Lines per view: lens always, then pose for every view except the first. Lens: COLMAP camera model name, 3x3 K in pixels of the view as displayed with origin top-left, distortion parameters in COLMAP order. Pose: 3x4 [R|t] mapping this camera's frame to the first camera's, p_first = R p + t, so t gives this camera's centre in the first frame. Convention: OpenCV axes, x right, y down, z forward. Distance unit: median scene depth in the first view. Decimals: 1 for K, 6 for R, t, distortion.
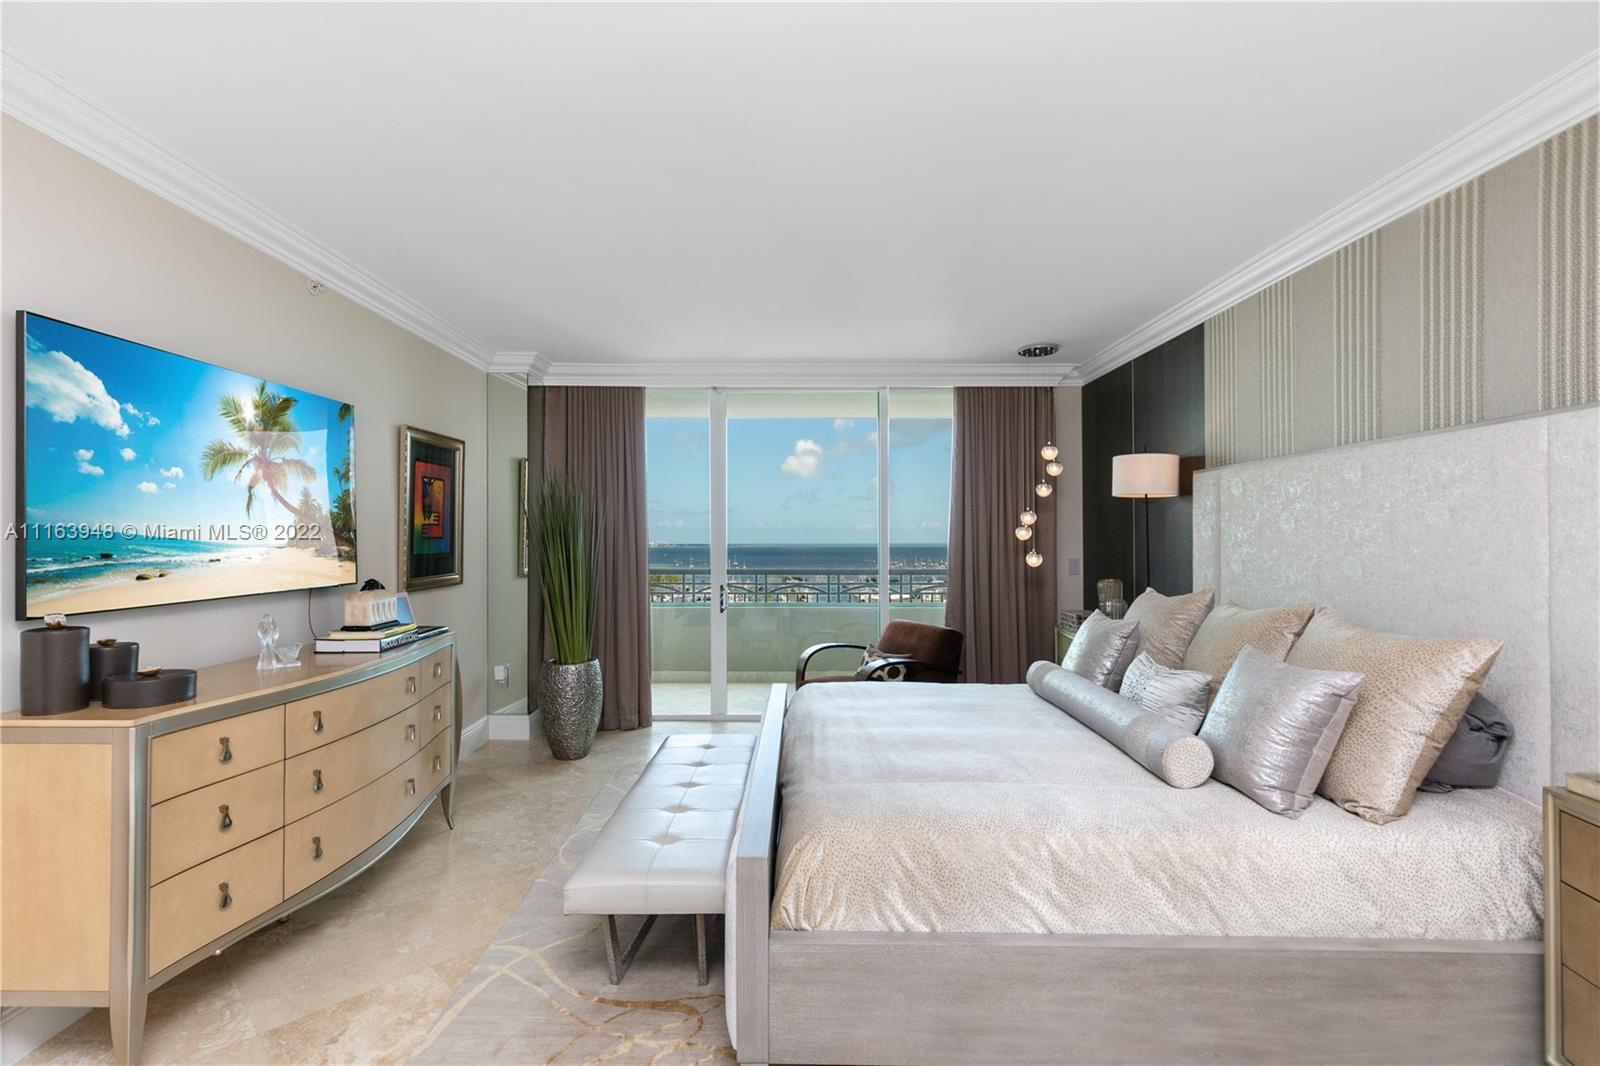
lens RADIAL K [[737.2, 0, 800.0], [0, 737.2, 533.0], [0, 0, 1]] dist [0.016427, -0.006670]
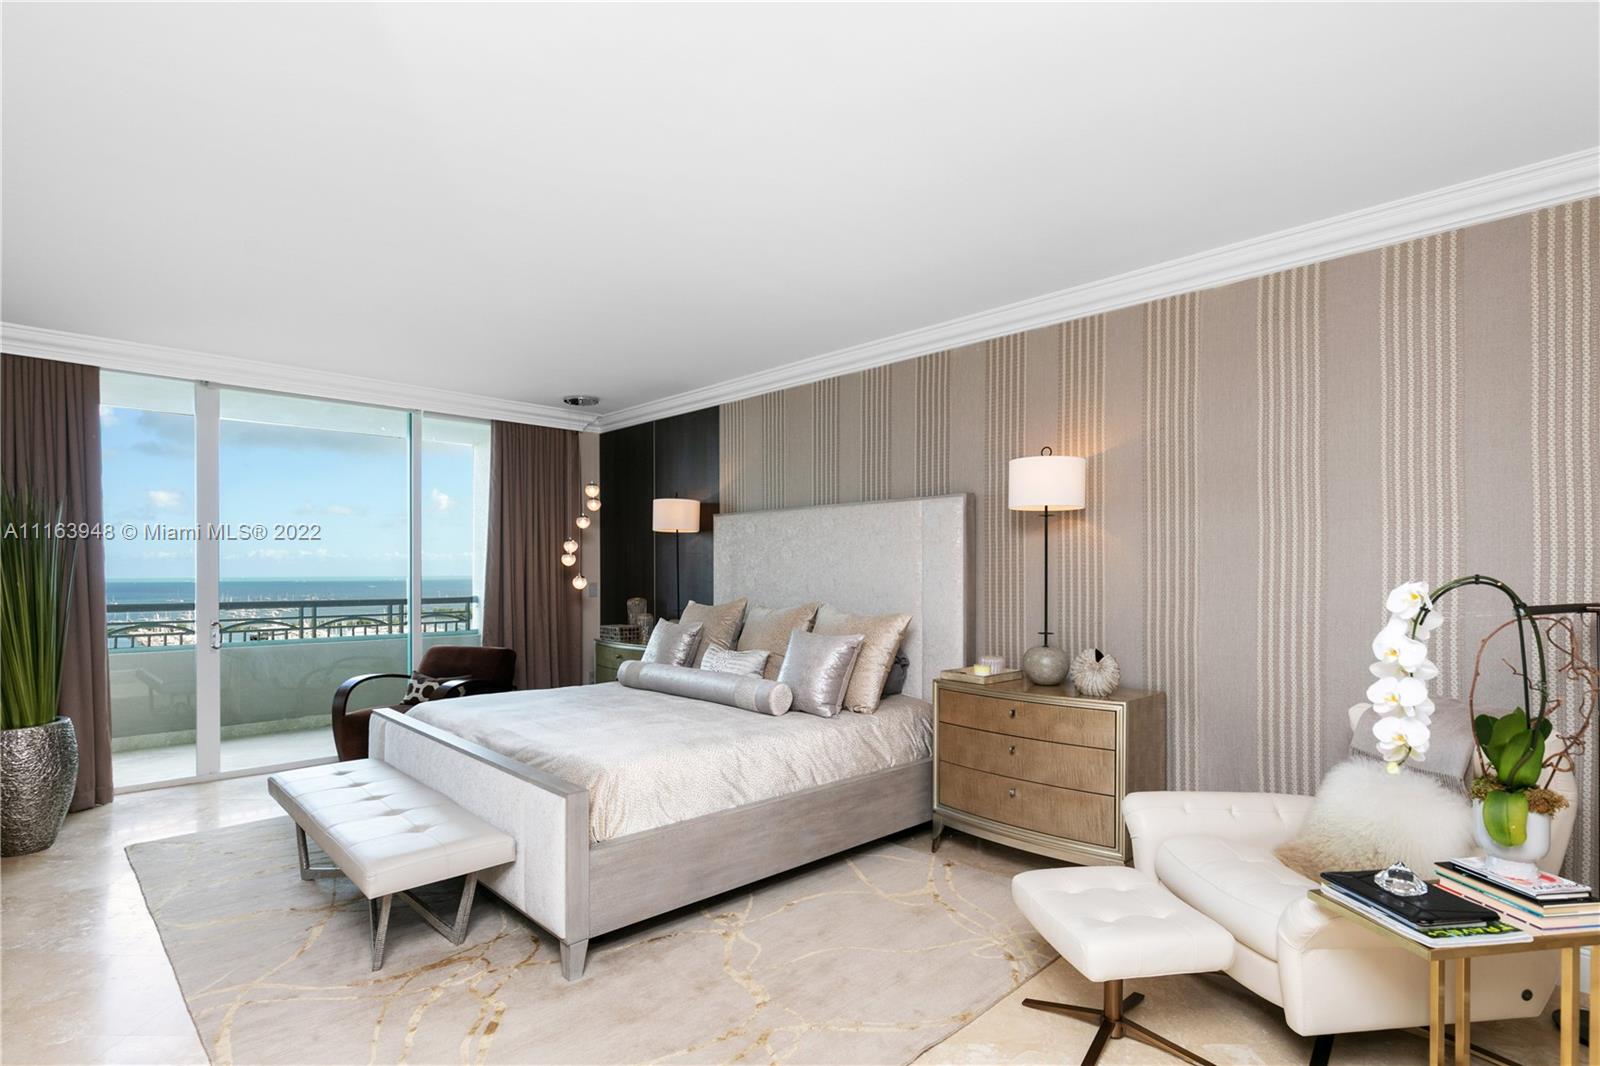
lens RADIAL K [[791.1, 0, 799.2], [0, 791.1, 570.3], [0, 0, 1]] dist [0.000487, 0.000112]
pose [[0.716000, 0.002099, 0.698097, -0.363975], [-0.005974, 0.999977, 0.003121, 0.013242], [-0.698074, -0.006405, 0.715997, -0.144413]]
